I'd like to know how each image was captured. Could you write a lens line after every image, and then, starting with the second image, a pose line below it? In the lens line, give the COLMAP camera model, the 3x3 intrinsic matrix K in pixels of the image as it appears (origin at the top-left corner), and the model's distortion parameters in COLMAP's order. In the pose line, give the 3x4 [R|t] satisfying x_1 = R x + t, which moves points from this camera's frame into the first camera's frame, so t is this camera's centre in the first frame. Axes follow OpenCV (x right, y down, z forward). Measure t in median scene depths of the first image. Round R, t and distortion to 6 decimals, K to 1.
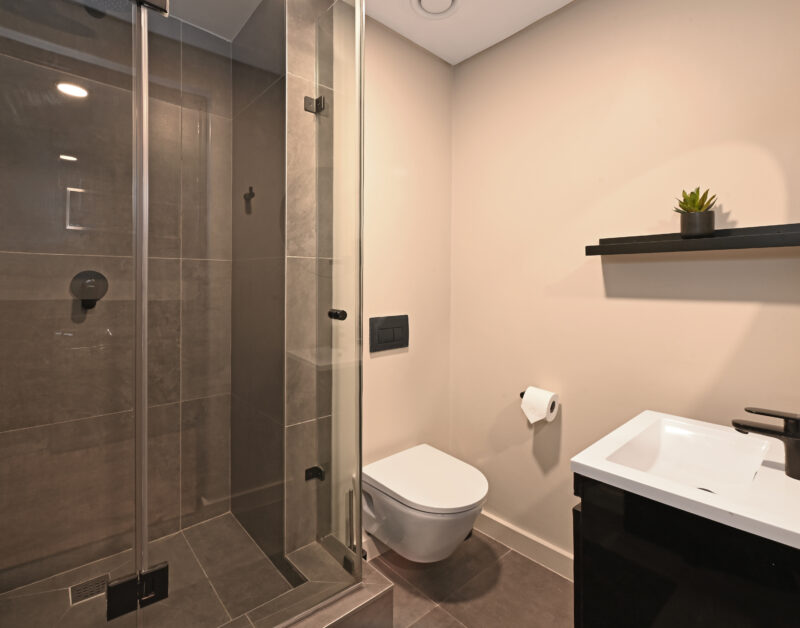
lens RADIAL K [[403.2, 0, 389.7], [0, 403.2, 294.5], [0, 0, 1]] dist [-0.000598, -0.000440]
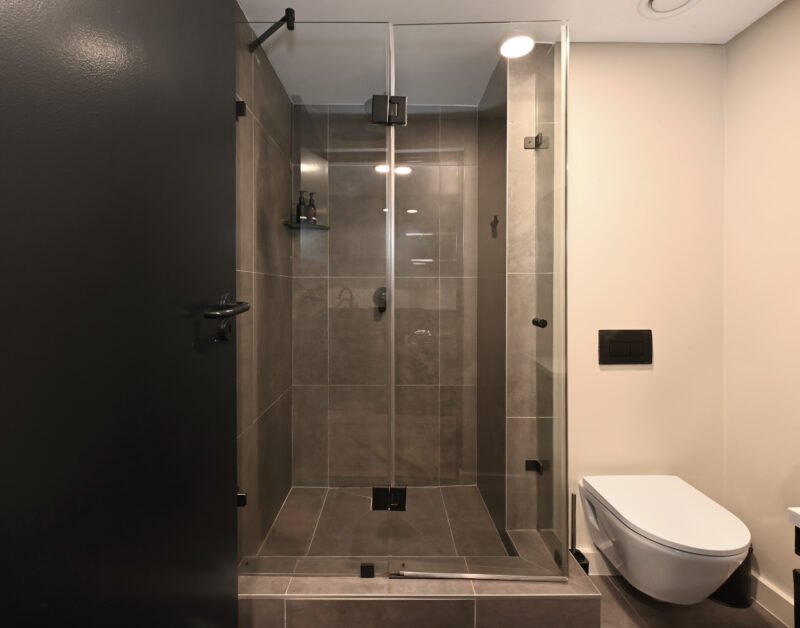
lens RADIAL K [[393.6, 0, 401.8], [0, 393.6, 287.1], [0, 0, 1]] dist [-0.000100, -0.010210]
pose [[0.770404, -0.012476, -0.637434, 0.230044], [-0.019686, 0.998866, -0.043343, 0.003514], [0.637252, 0.045940, 0.769285, -0.091150]]
